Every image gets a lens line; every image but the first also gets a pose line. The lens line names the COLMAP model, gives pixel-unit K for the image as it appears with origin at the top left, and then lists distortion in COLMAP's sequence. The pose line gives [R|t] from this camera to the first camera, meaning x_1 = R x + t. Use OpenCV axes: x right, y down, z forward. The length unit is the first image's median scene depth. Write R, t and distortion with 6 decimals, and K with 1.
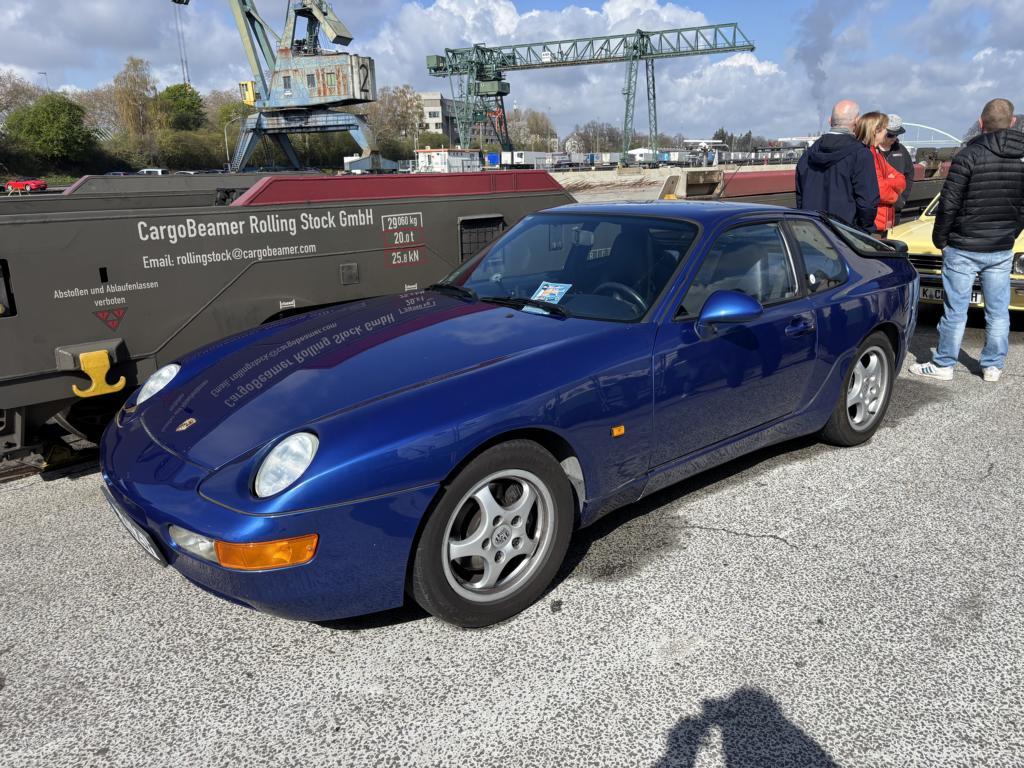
lens RADIAL K [[758.1, 0, 511.4], [0, 758.1, 383.4], [0, 0, 1]] dist [0.031754, -0.038656]
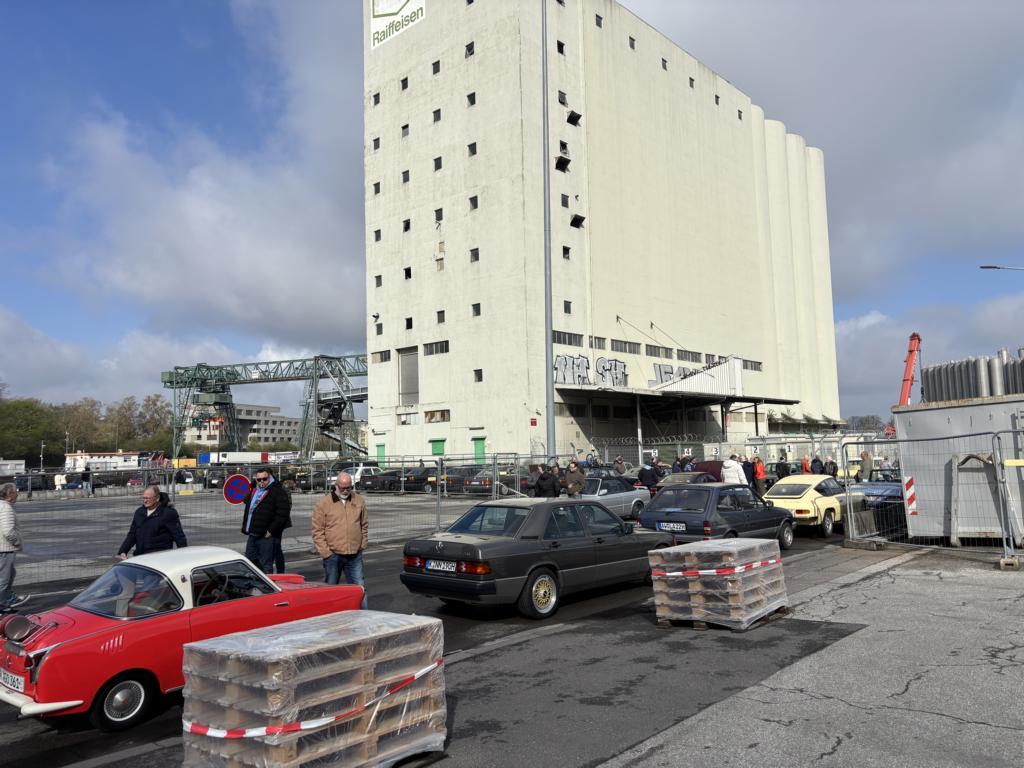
lens RADIAL K [[758.1, 0, 513.3], [0, 758.1, 393.8], [0, 0, 1]] dist [0.031754, -0.038656]
pose [[0.991698, 0.005998, 0.128448, 0.288469], [0.039896, 0.935263, -0.351699, 0.024331], [-0.122243, 0.353904, 0.927259, -0.117963]]
